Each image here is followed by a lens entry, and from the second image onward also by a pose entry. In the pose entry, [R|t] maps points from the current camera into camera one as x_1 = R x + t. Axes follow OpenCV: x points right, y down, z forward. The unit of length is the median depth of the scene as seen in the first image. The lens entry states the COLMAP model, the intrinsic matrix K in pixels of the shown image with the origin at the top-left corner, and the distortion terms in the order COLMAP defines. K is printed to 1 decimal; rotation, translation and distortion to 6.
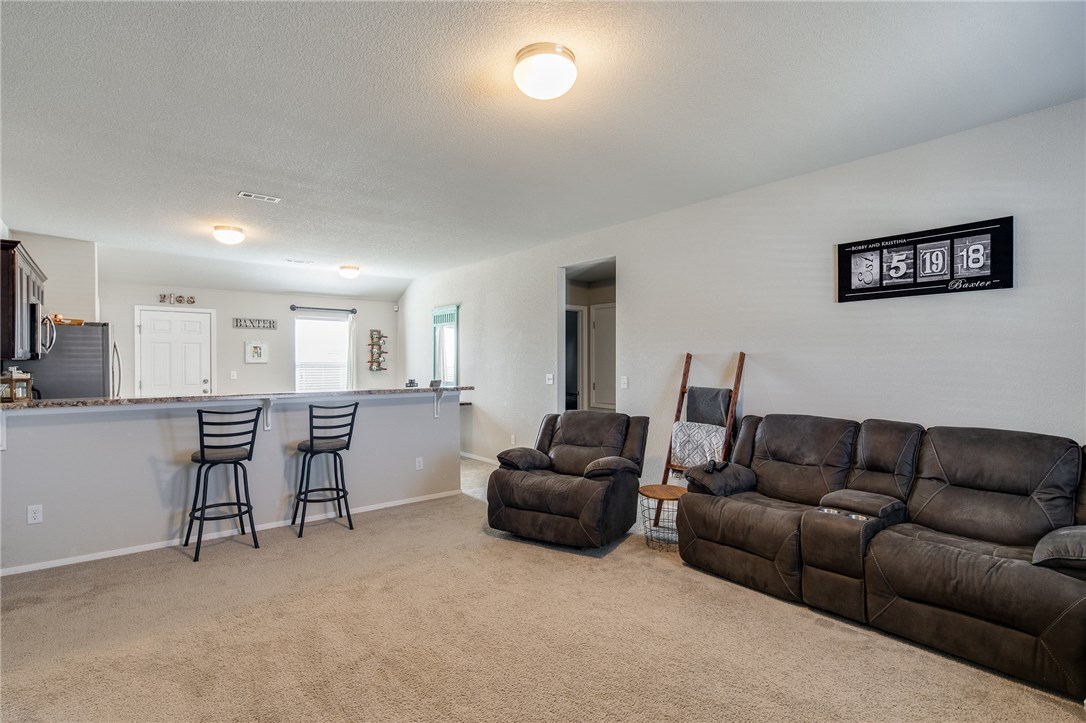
lens RADIAL K [[524.4, 0, 530.6], [0, 524.4, 363.2], [0, 0, 1]] dist [0.010351, -0.004856]
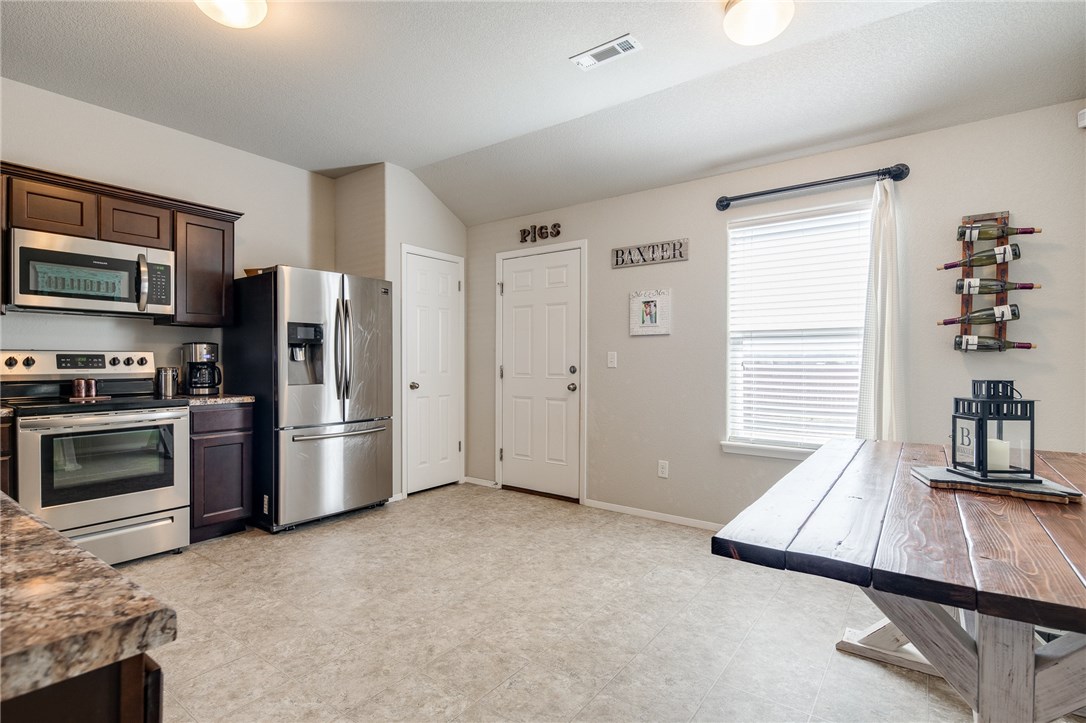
lens RADIAL K [[524.4, 0, 538.9], [0, 524.4, 364.5], [0, 0, 1]] dist [0.010351, -0.004856]
pose [[0.257574, 0.004560, -0.966248, -0.180292], [-0.005594, 0.999979, 0.003227, 0.056865], [0.966242, 0.004574, 0.257594, 1.729425]]
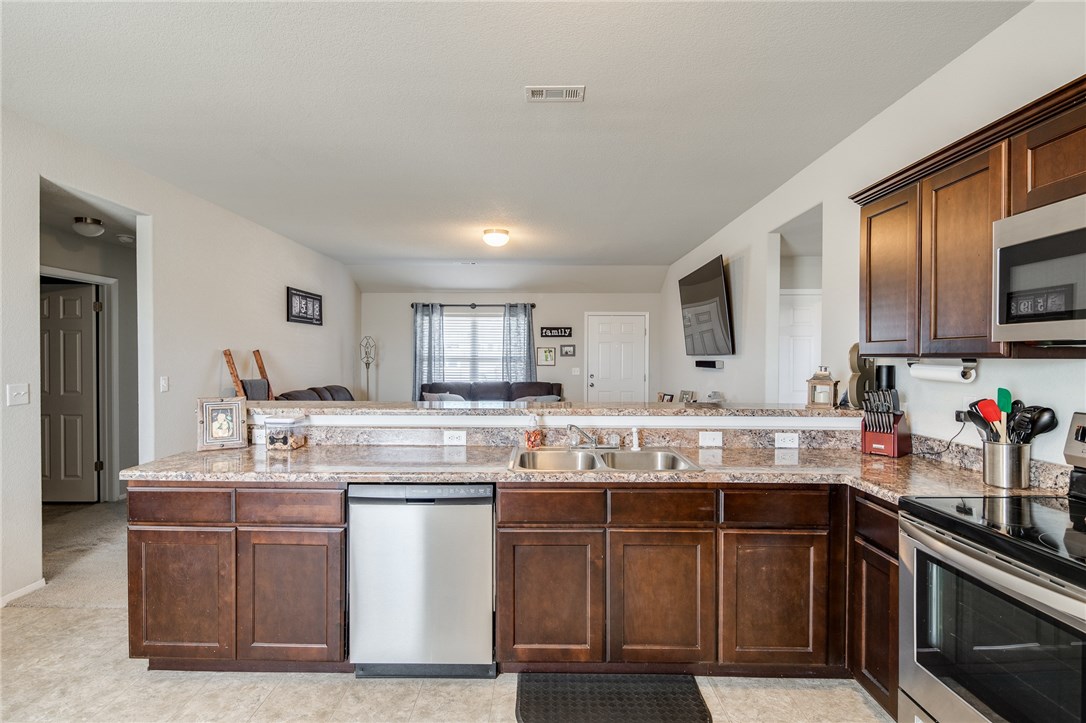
lens RADIAL K [[524.4, 0, 534.0], [0, 524.4, 359.6], [0, 0, 1]] dist [0.010351, -0.004856]
pose [[-0.765759, -0.008104, 0.643077, -1.116824], [-0.003721, 0.999960, 0.008170, -0.011458], [-0.643117, 0.003864, -0.765758, 1.833877]]
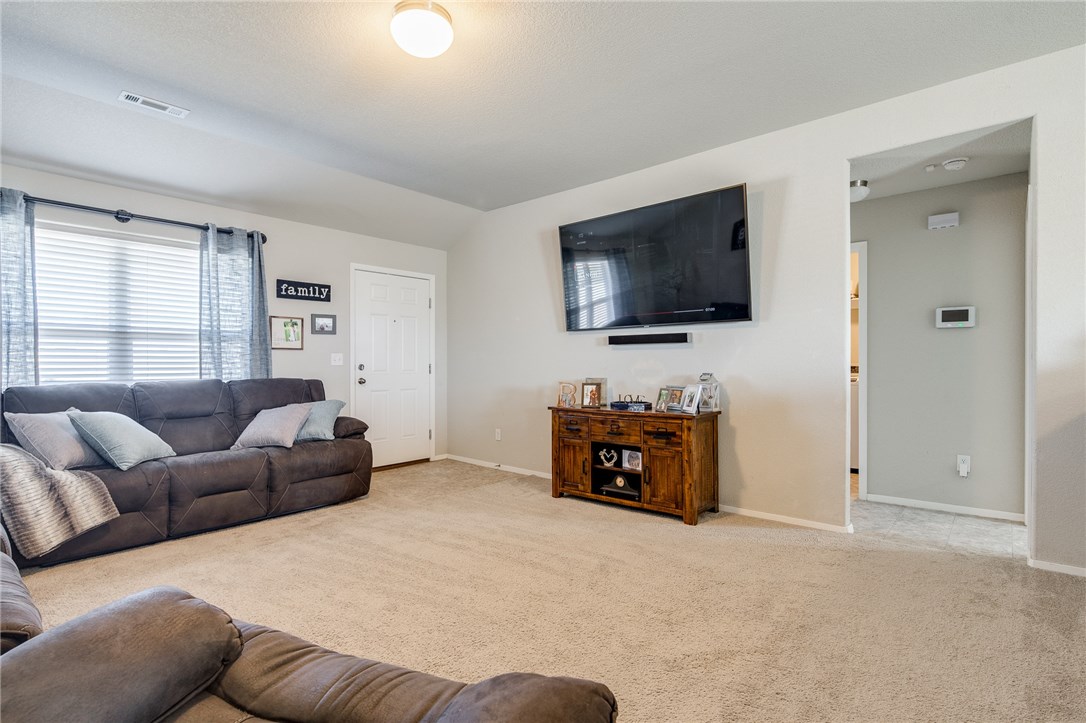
lens RADIAL K [[524.4, 0, 525.3], [0, 524.4, 361.7], [0, 0, 1]] dist [0.010351, -0.004856]
pose [[-0.987954, 0.000375, -0.154748, -0.011041], [0.000062, 0.999998, 0.002029, 0.064013], [0.154748, 0.001995, -0.987952, 1.384167]]
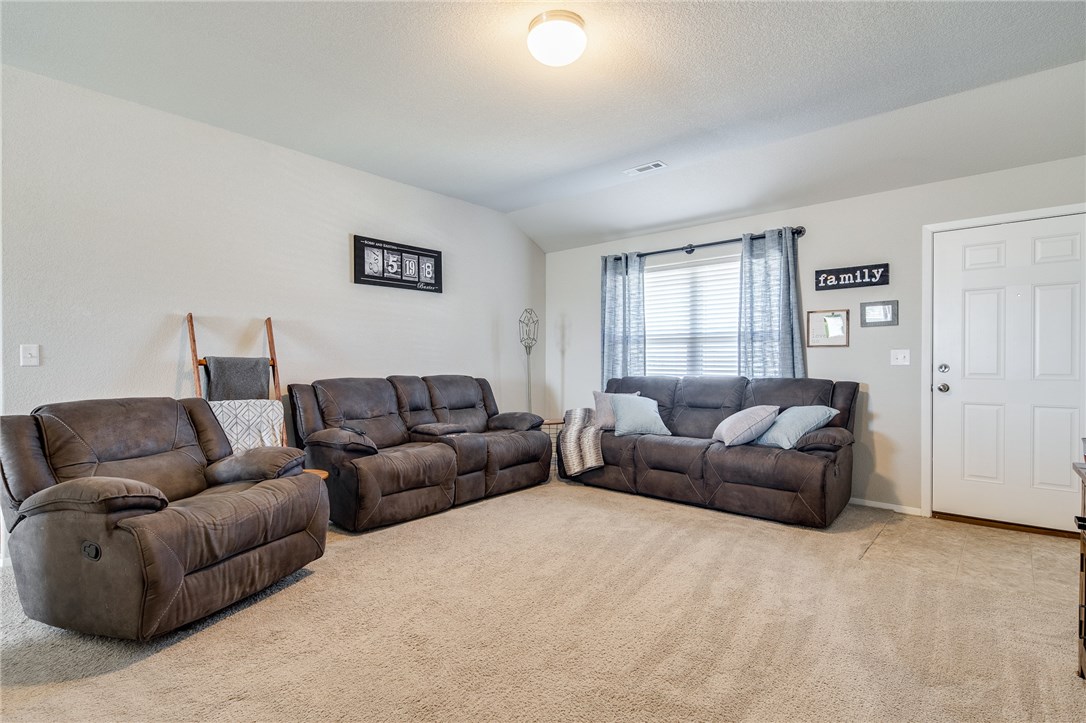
lens RADIAL K [[524.4, 0, 535.9], [0, 524.4, 361.6], [0, 0, 1]] dist [0.010351, -0.004856]
pose [[-0.168775, -0.002175, 0.985652, -0.691439], [0.003124, 0.999991, 0.002741, 0.064164], [-0.985650, 0.003542, -0.168767, 0.823711]]
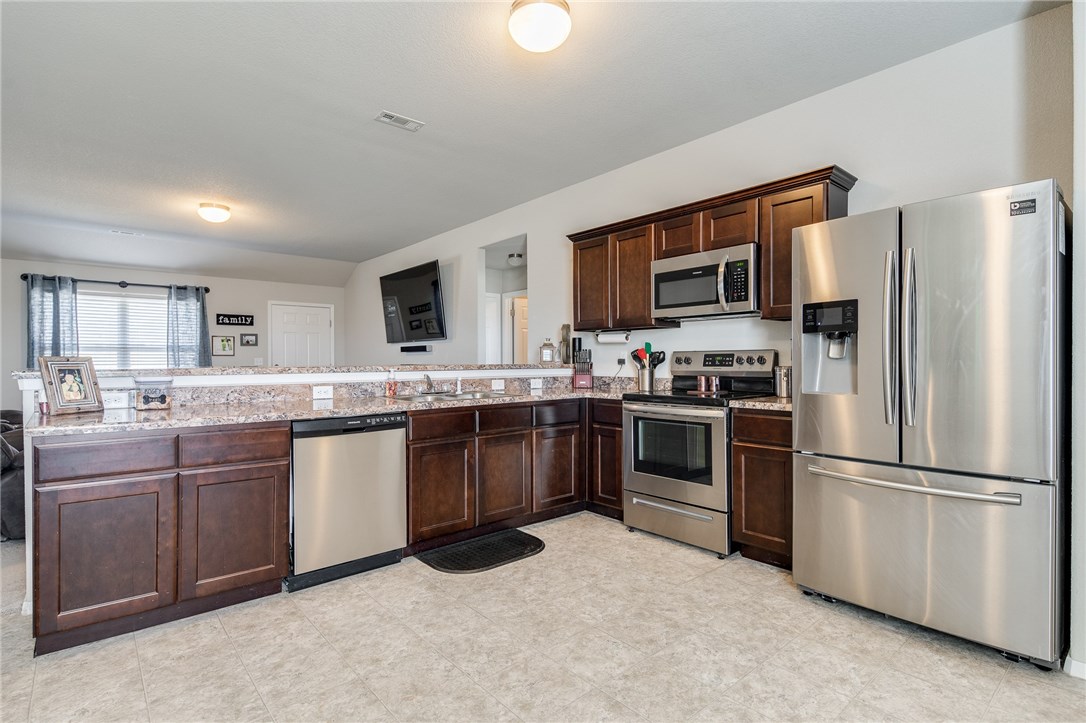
lens RADIAL K [[531.9, 0, 526.1], [0, 531.9, 363.1], [0, 0, 1]] dist [0.003129, -0.001109]
pose [[-0.999882, 0.003247, -0.014991, -0.863311], [0.003154, 0.999976, 0.006191, 0.056905], [0.015011, 0.006143, -0.999868, 2.233036]]
